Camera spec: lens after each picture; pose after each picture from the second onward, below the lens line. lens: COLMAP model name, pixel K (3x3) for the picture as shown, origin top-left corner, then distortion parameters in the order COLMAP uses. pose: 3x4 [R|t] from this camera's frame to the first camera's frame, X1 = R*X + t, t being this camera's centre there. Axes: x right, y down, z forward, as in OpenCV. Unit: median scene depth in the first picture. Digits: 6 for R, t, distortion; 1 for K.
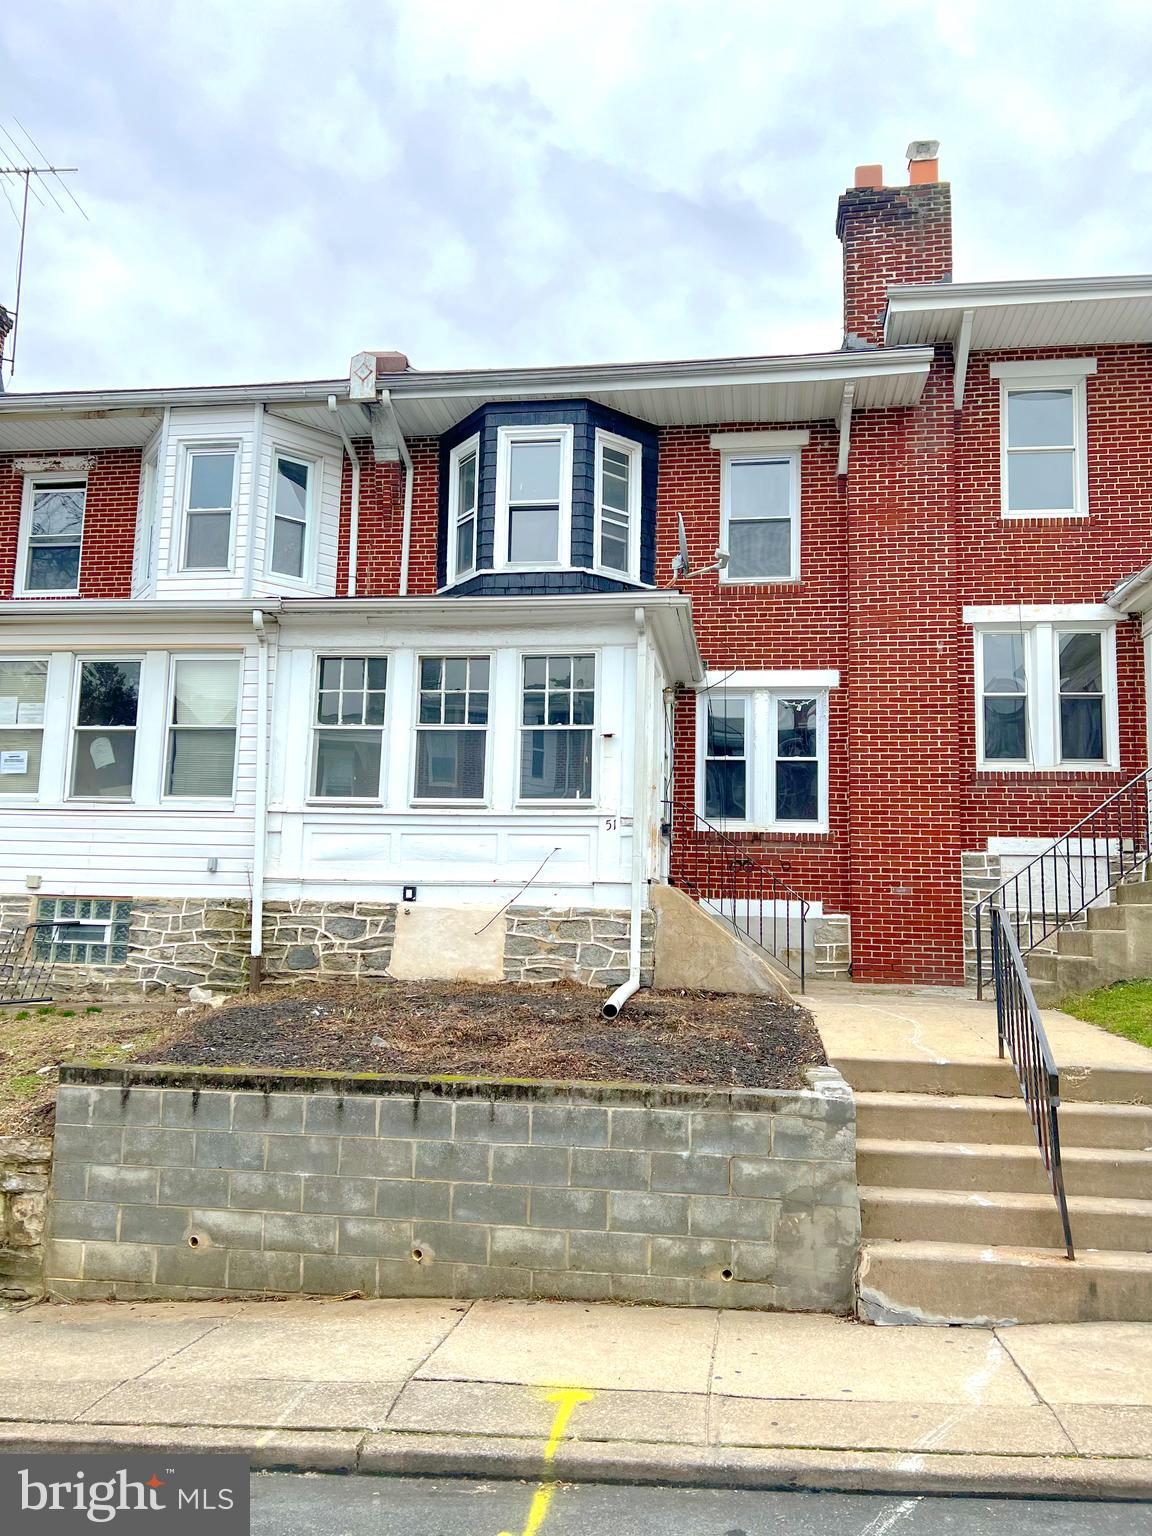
lens RADIAL K [[1167.8, 0, 573.0], [0, 1167.8, 769.7], [0, 0, 1]] dist [0.030257, -0.033551]
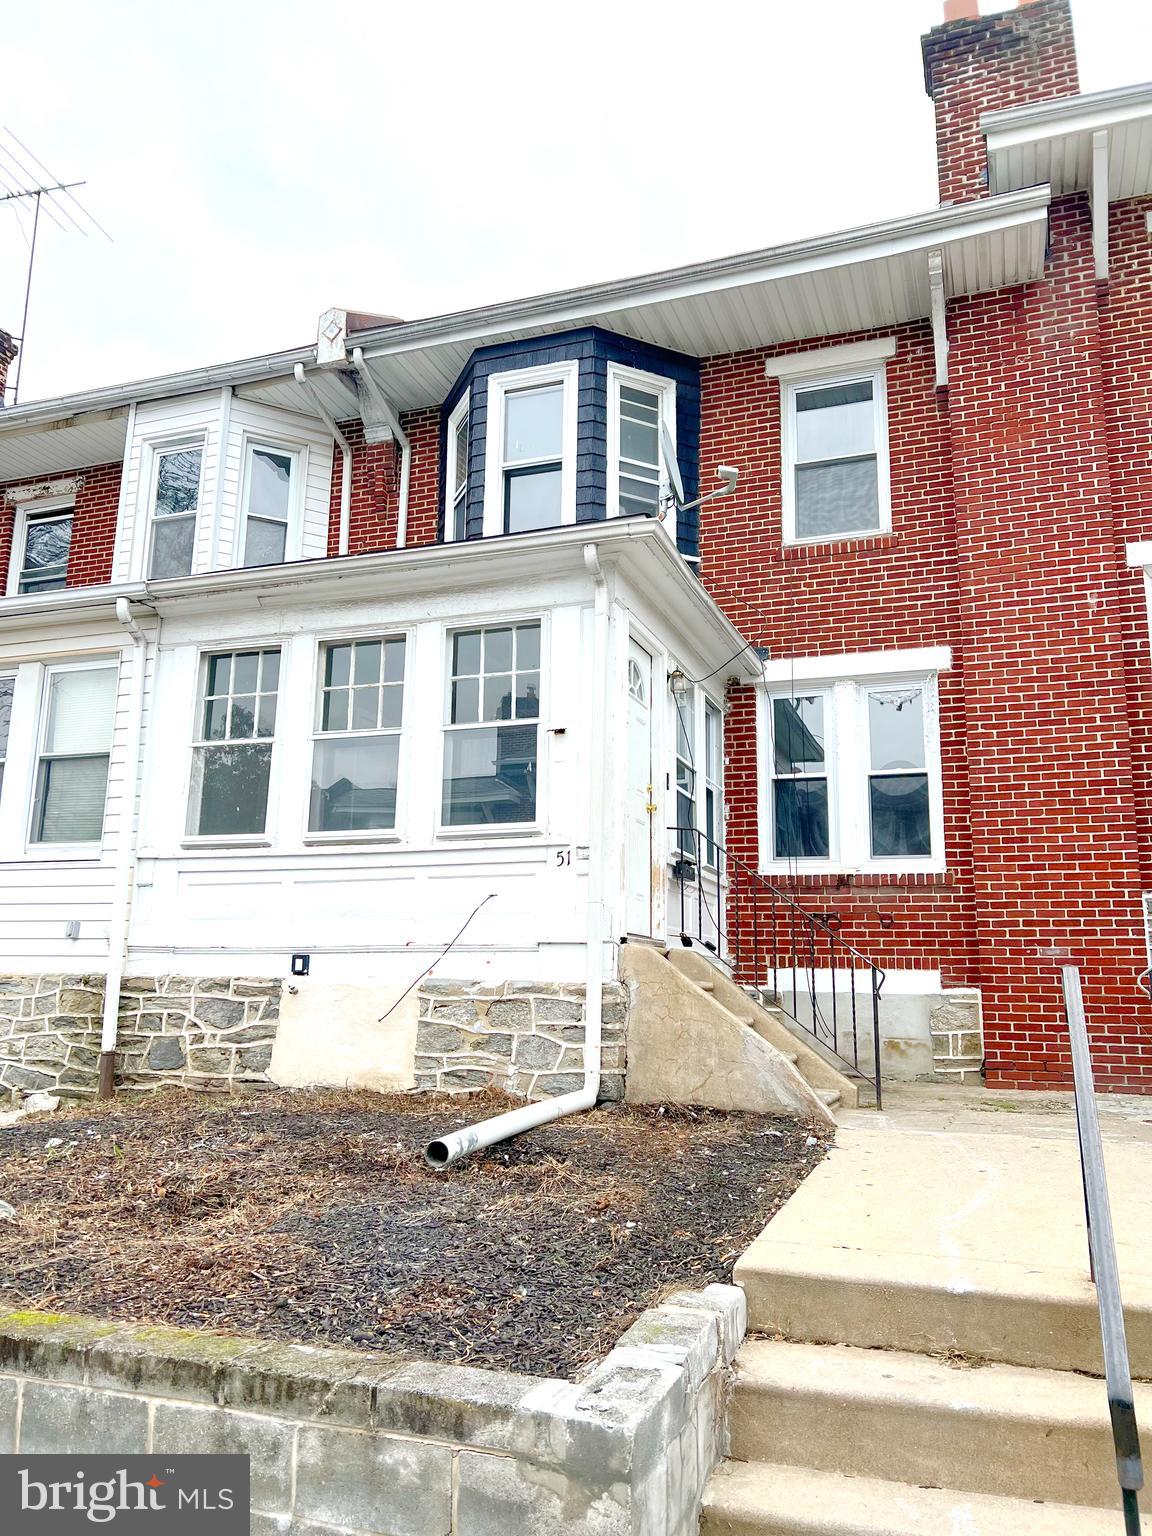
lens RADIAL K [[1167.8, 0, 572.6], [0, 1167.8, 759.7], [0, 0, 1]] dist [0.030257, -0.033551]
pose [[0.979036, -0.048829, -0.197748, 0.145052], [0.033758, 0.996312, -0.078882, 0.035469], [0.200870, 0.070552, 0.977074, 0.262020]]
